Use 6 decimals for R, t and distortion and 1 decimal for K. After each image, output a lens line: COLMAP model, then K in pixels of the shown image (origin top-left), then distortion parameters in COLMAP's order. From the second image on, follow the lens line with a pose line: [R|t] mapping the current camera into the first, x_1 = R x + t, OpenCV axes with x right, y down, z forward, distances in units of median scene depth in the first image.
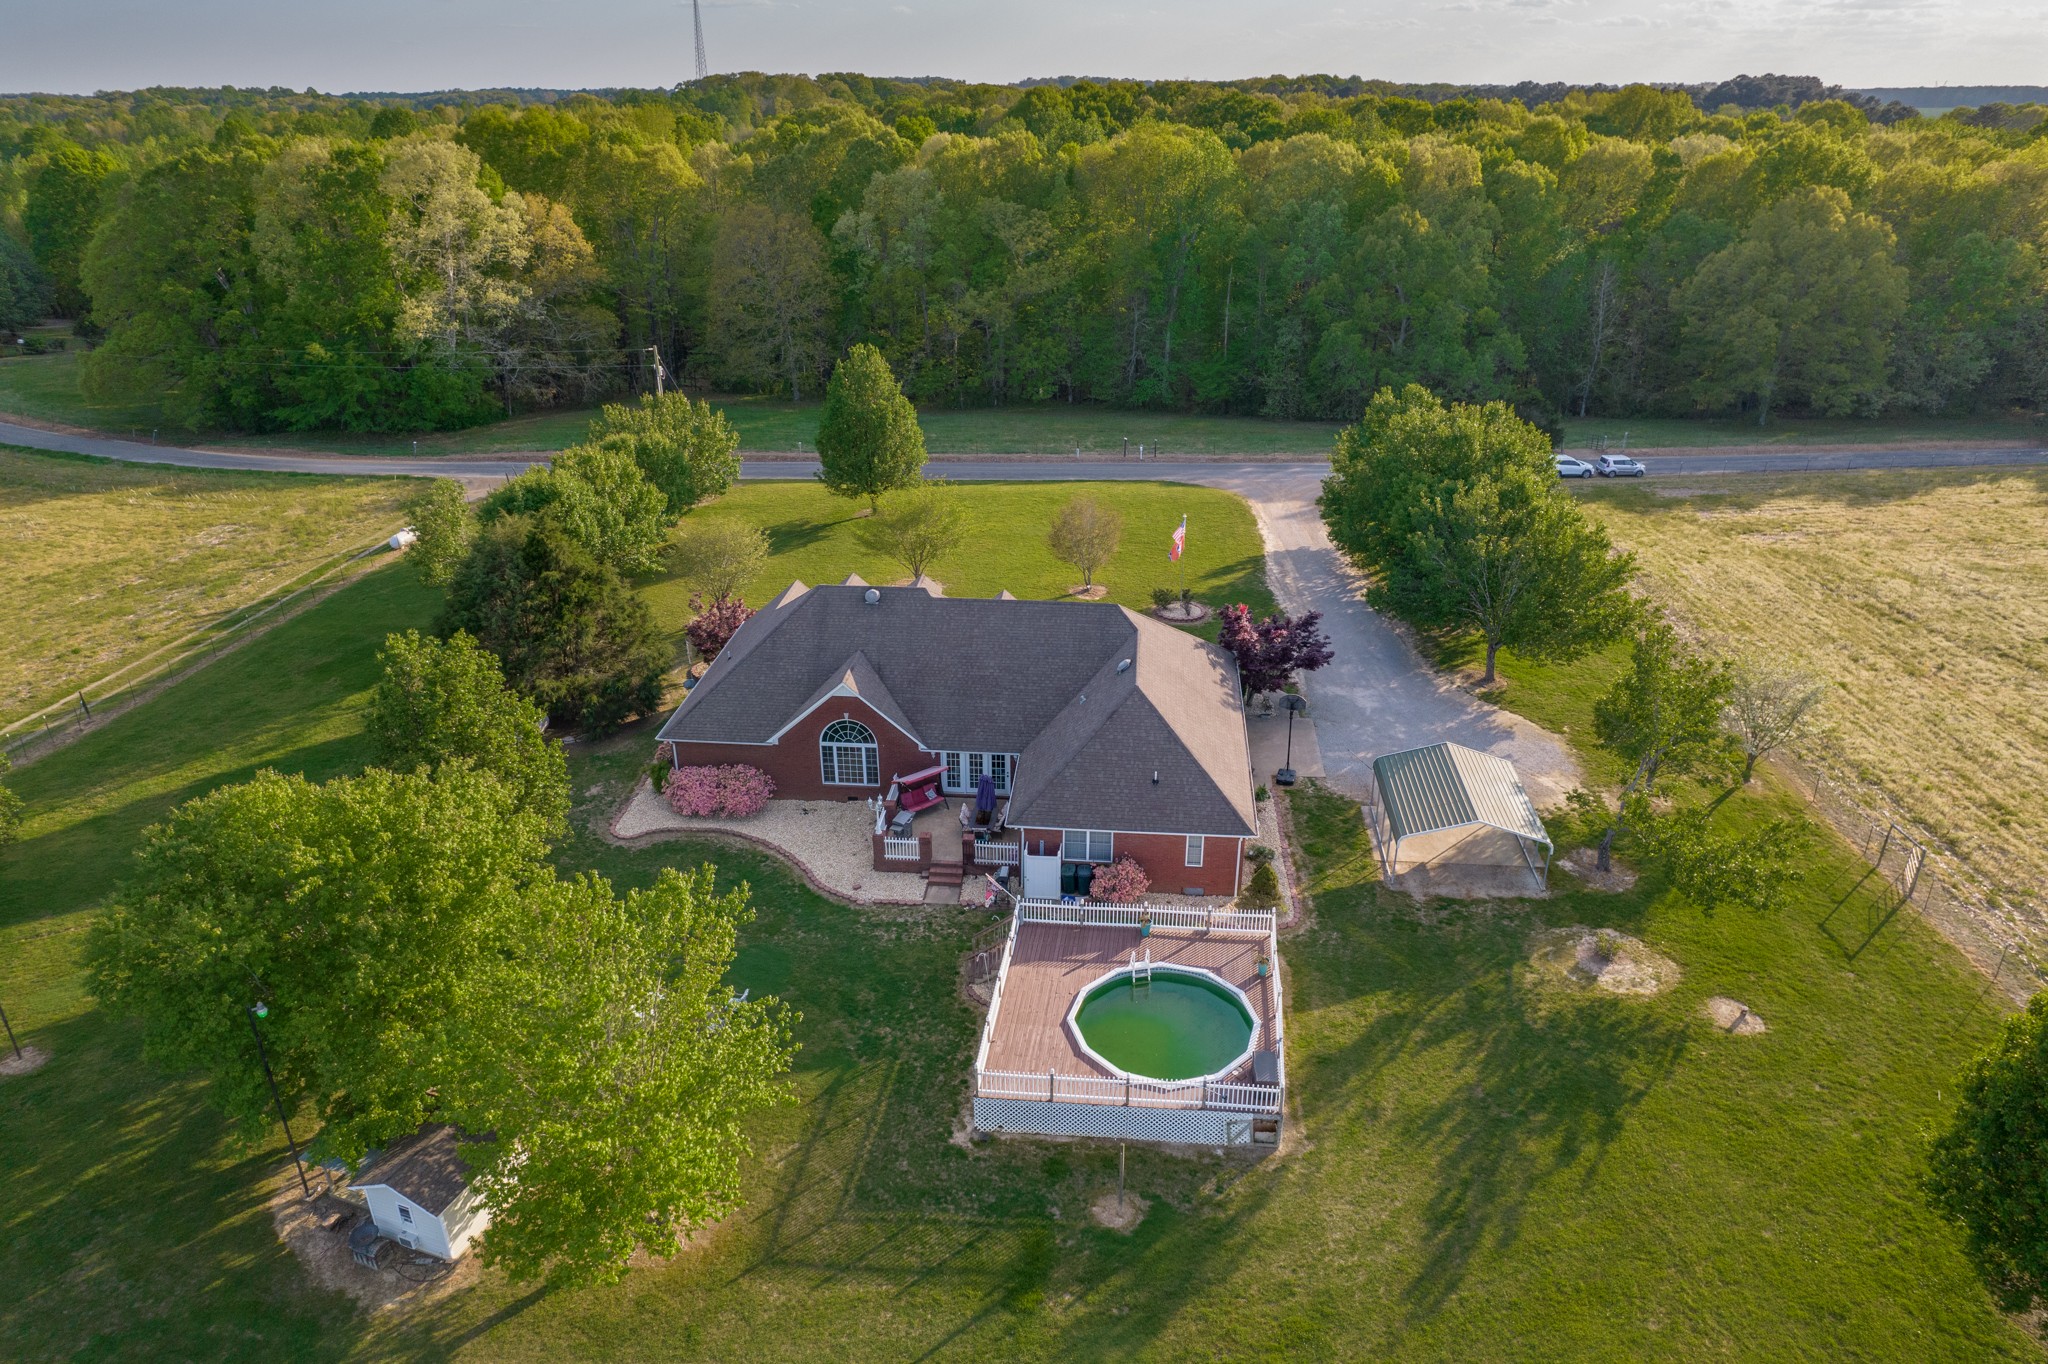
lens RADIAL K [[1318.2, 0, 1026.4], [0, 1318.2, 683.6], [0, 0, 1]] dist [-0.071758, 0.062026]
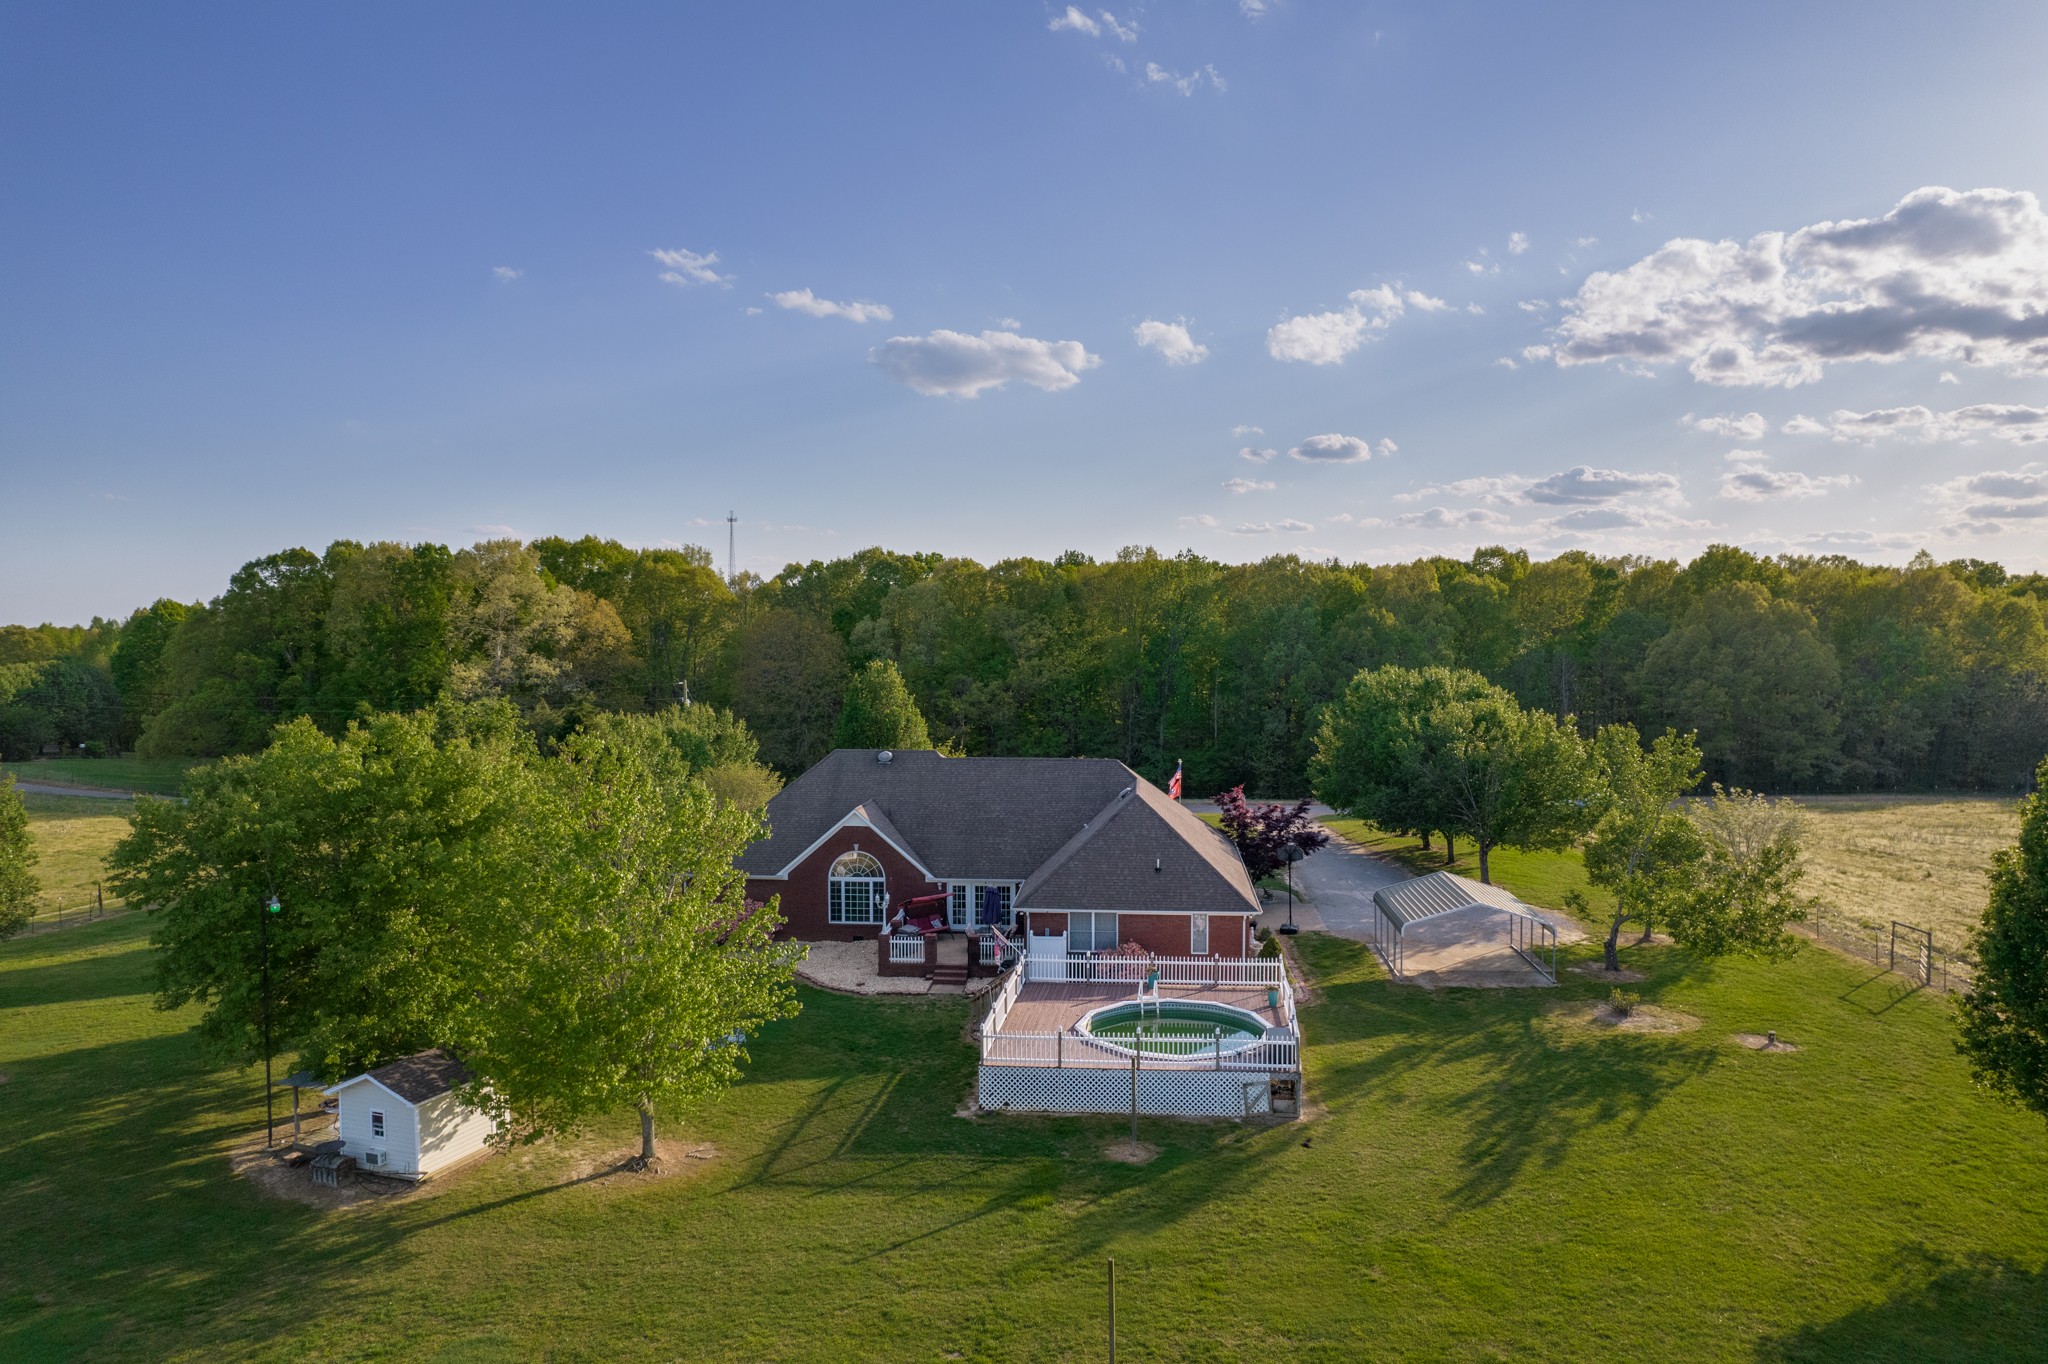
lens RADIAL K [[1318.2, 0, 1026.4], [0, 1318.2, 683.6], [0, 0, 1]] dist [-0.071758, 0.062026]
pose [[0.999999, 0.001665, -0.000171, -0.004130], [-0.001603, 0.923203, -0.384309, 0.317911], [-0.000482, 0.384309, 0.923205, 0.001560]]
